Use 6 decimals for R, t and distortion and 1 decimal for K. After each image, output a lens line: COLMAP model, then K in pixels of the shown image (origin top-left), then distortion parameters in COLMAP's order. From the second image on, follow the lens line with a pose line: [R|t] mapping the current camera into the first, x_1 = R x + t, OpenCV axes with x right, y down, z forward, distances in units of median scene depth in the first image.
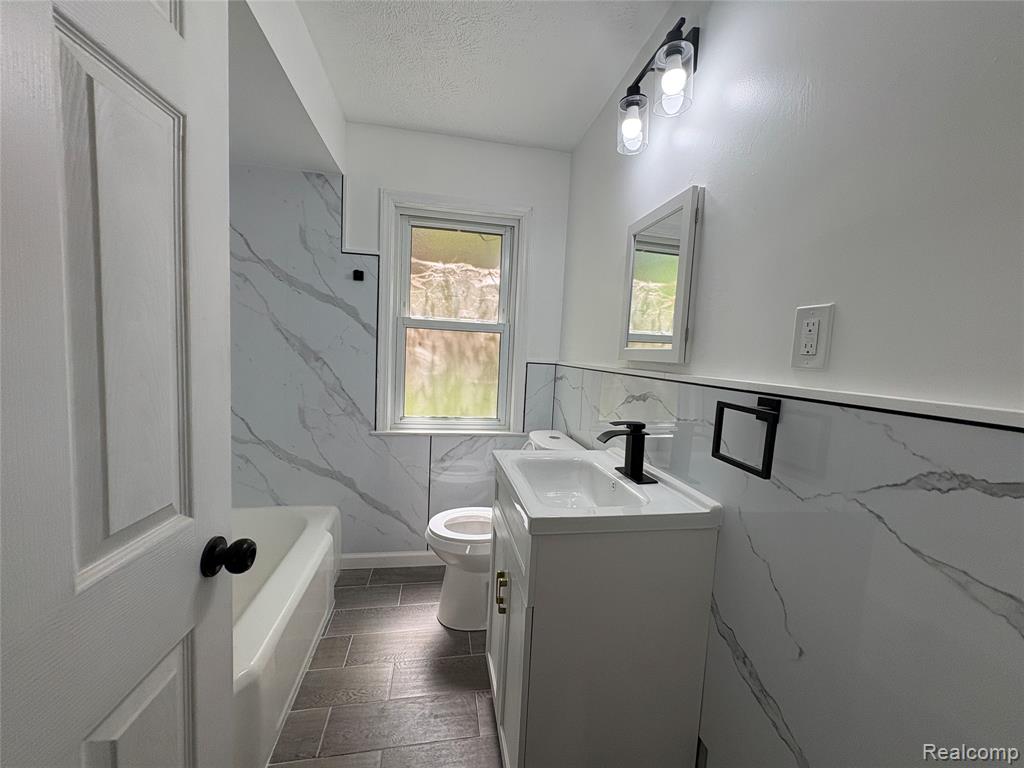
lens RADIAL K [[410.3, 0, 511.7], [0, 410.3, 382.8], [0, 0, 1]] dist [-0.003434, -0.000035]
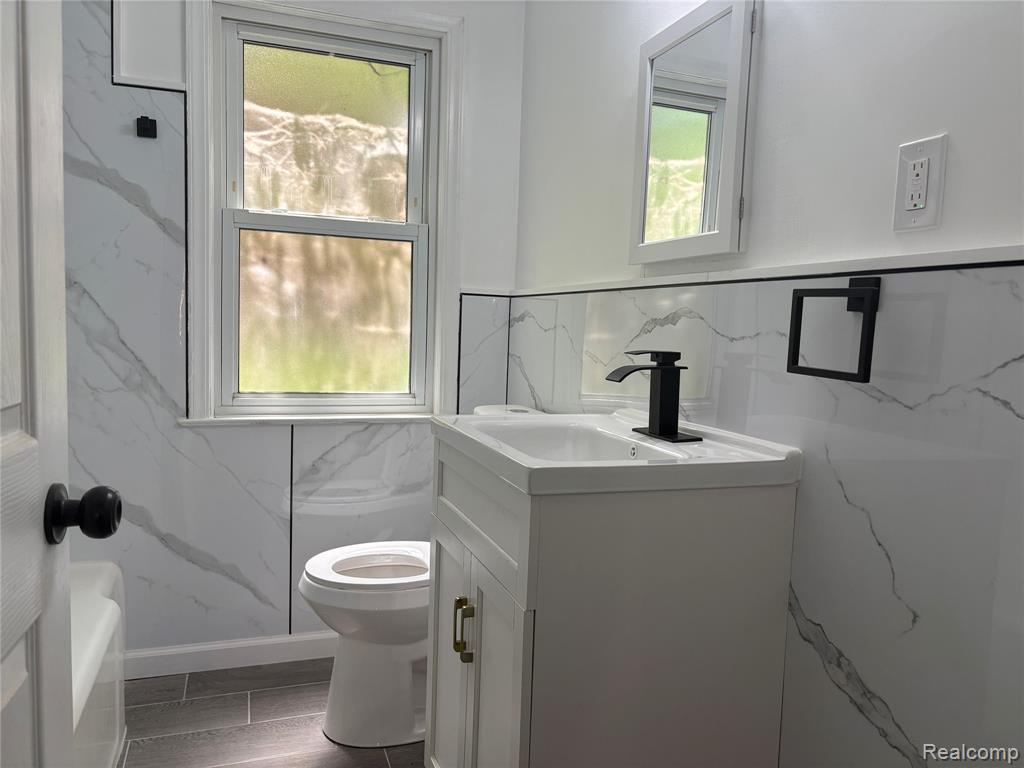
lens RADIAL K [[770.8, 0, 515.1], [0, 770.8, 385.4], [0, 0, 1]] dist [0.047814, -0.062186]
pose [[0.987041, -0.027243, 0.158140, -0.077743], [0.025306, 0.999578, 0.014247, 0.083462], [-0.158461, -0.010061, 0.987314, -0.095673]]
